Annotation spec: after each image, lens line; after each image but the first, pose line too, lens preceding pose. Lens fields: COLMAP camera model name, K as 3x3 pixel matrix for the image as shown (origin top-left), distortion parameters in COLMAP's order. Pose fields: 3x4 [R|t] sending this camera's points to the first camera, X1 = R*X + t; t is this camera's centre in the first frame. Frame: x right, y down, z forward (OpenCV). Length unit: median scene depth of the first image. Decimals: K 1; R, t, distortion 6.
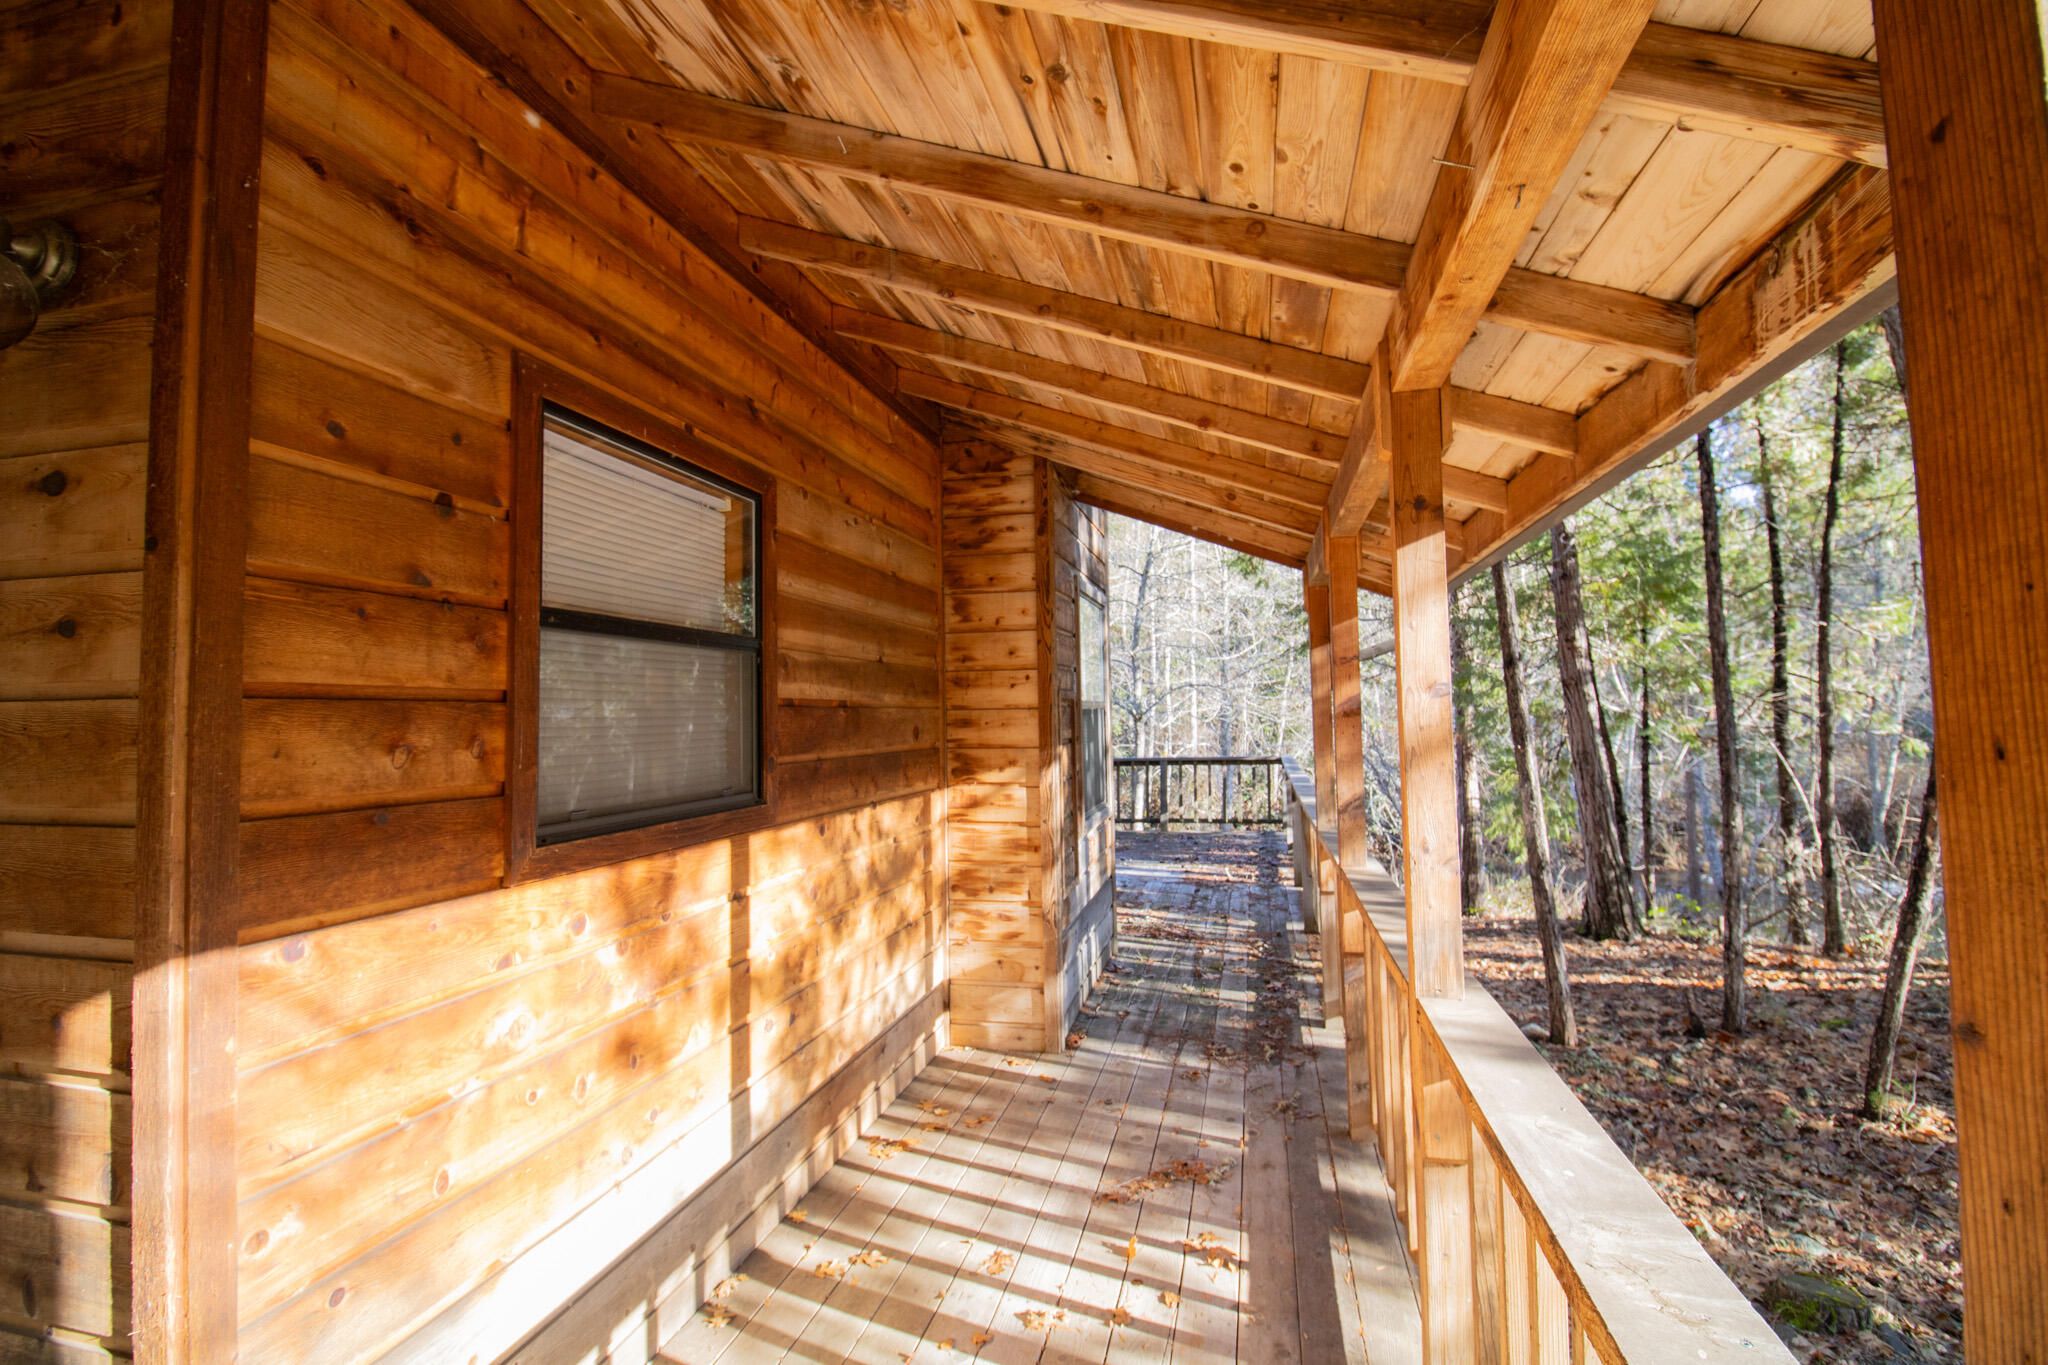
lens RADIAL K [[924.4, 0, 1024.0], [0, 924.4, 682.5], [0, 0, 1]] dist [-0.001097, -0.000366]
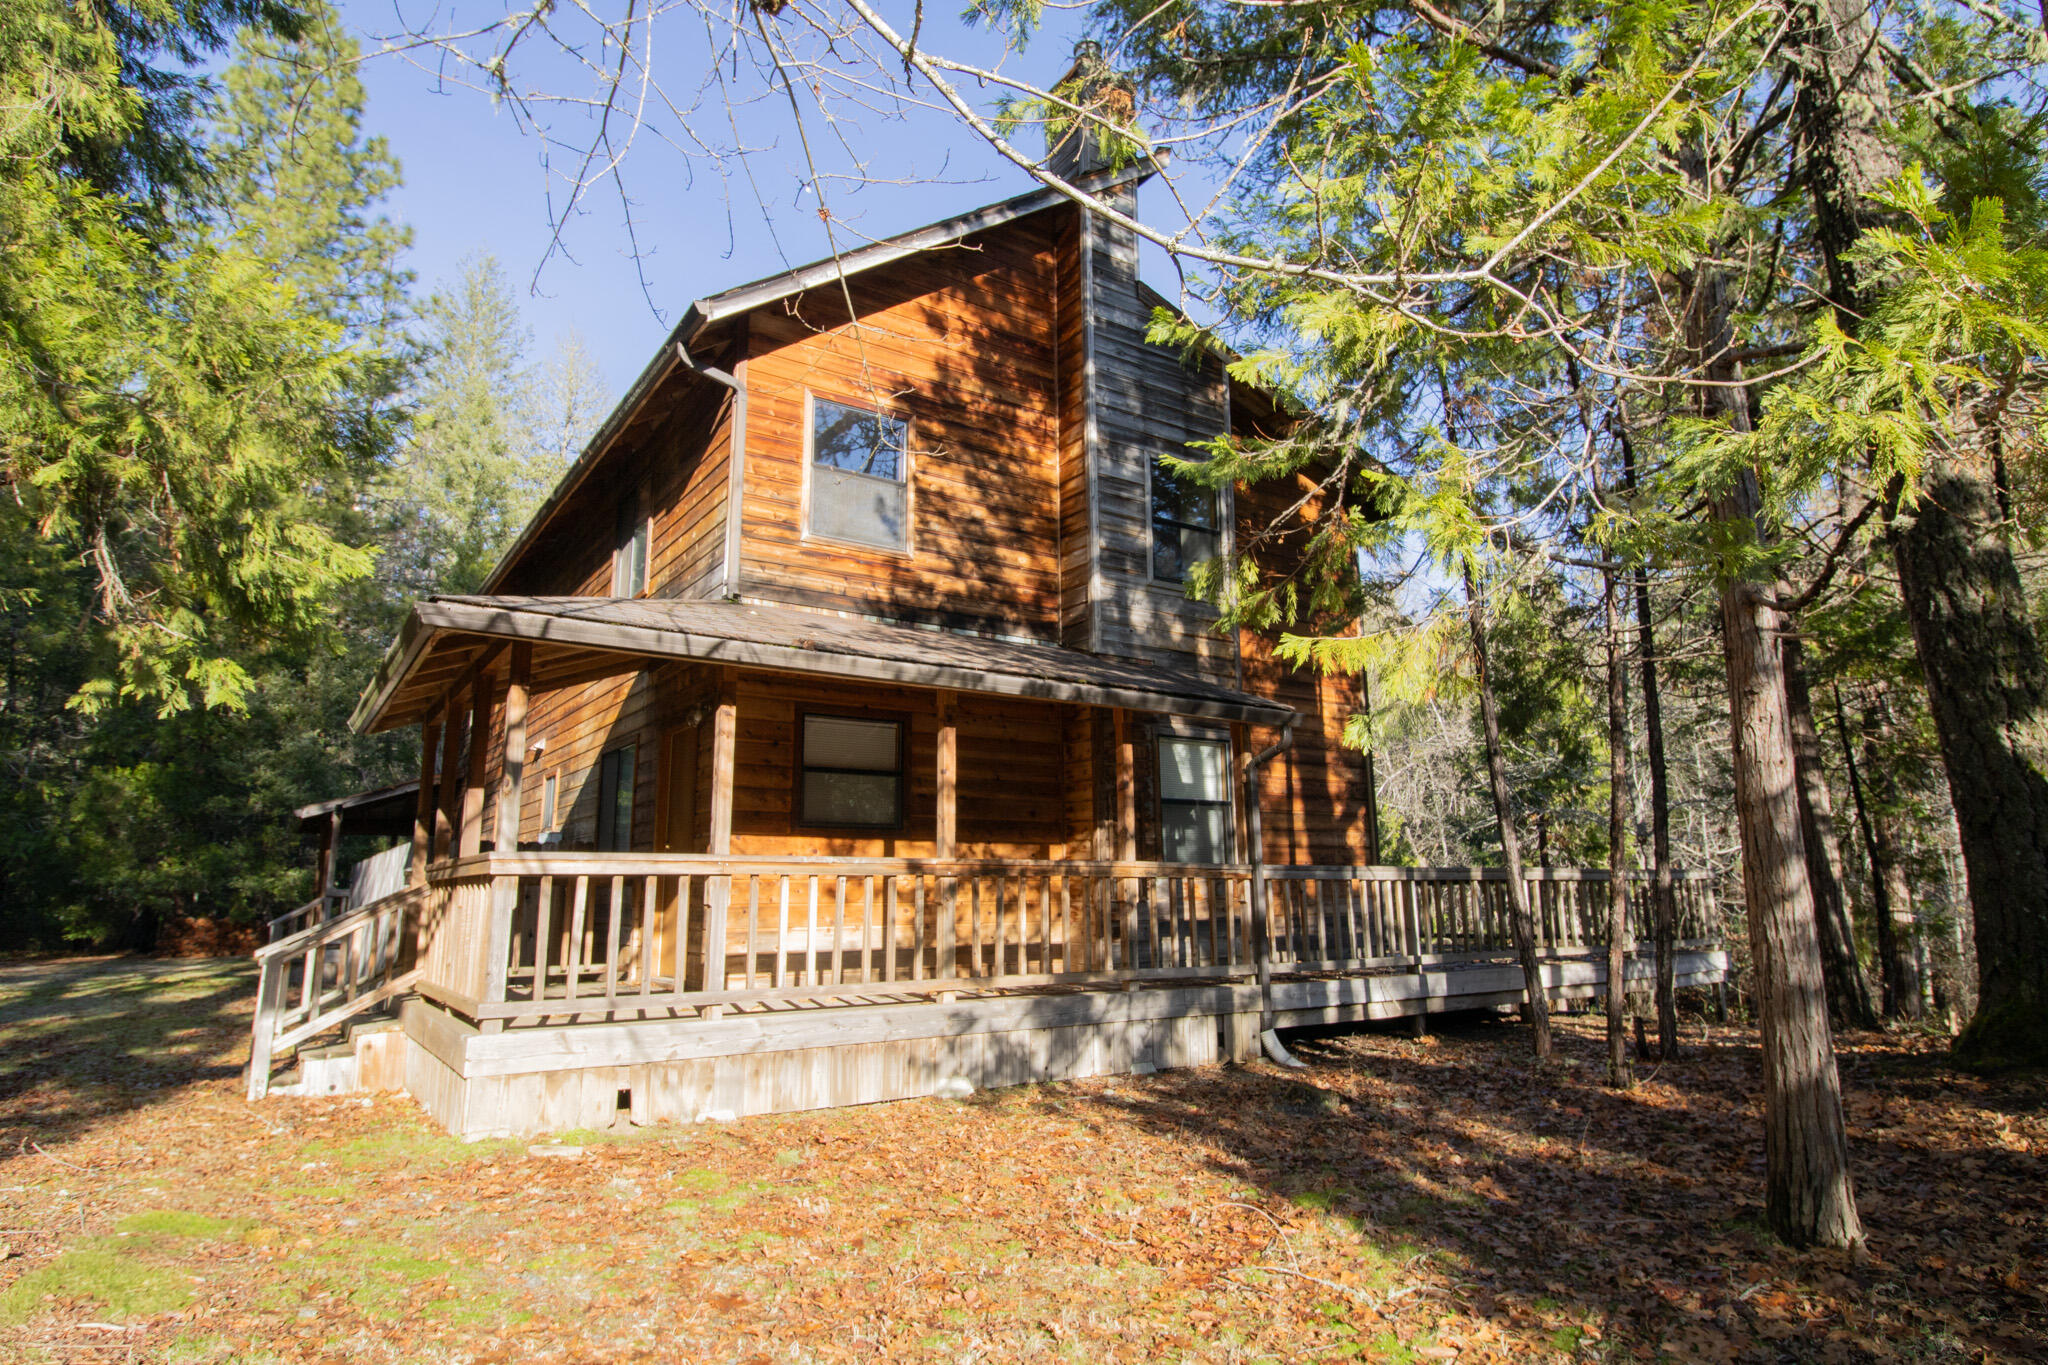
lens RADIAL K [[1080.8, 0, 1024.0], [0, 1080.8, 682.5], [0, 0, 1]] dist [-0.001011, 0.000075]
pose [[0.758125, -0.122883, -0.640427, 2.548572], [0.028827, 0.987440, -0.155341, 0.244612], [0.651472, 0.099306, 0.752145, -1.512622]]
